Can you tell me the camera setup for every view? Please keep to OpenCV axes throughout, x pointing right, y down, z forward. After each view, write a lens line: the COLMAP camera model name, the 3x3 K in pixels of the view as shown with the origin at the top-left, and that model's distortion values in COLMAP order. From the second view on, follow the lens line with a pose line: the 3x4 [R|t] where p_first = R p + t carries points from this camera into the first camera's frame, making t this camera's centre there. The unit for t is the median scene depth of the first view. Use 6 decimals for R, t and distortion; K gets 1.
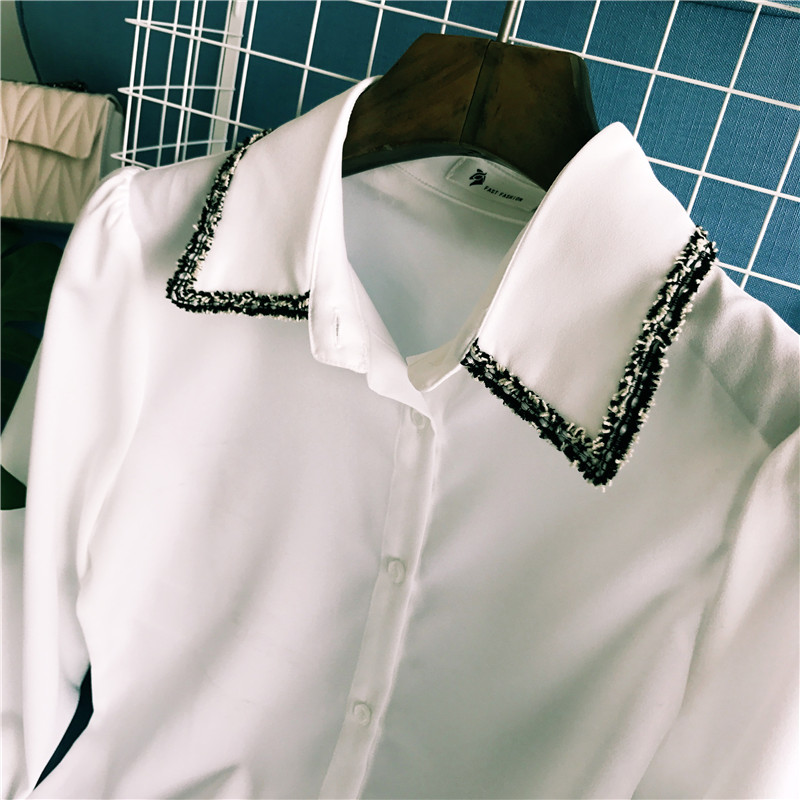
lens RADIAL K [[900.9, 0, 400.0], [0, 900.9, 400.0], [0, 0, 1]] dist [0.205169, -0.588275]
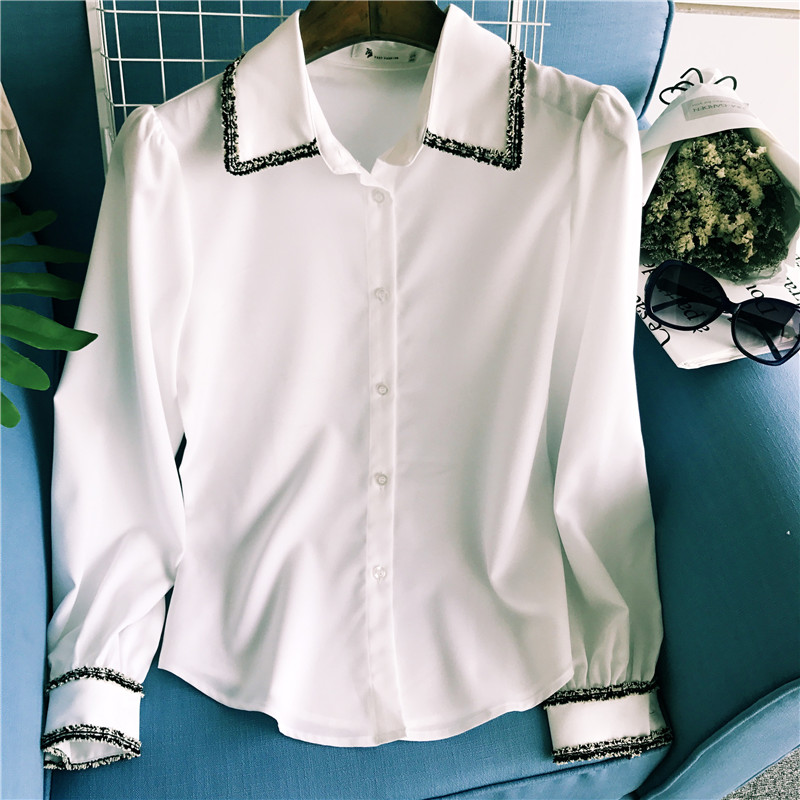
lens RADIAL K [[900.9, 0, 400.0], [0, 900.9, 400.0], [0, 0, 1]] dist [0.205169, -0.588275]
pose [[0.837153, -0.389276, 0.384238, -0.849979], [0.347940, 0.921032, 0.175039, 0.096795], [-0.422034, -0.012843, 0.906489, -0.702326]]
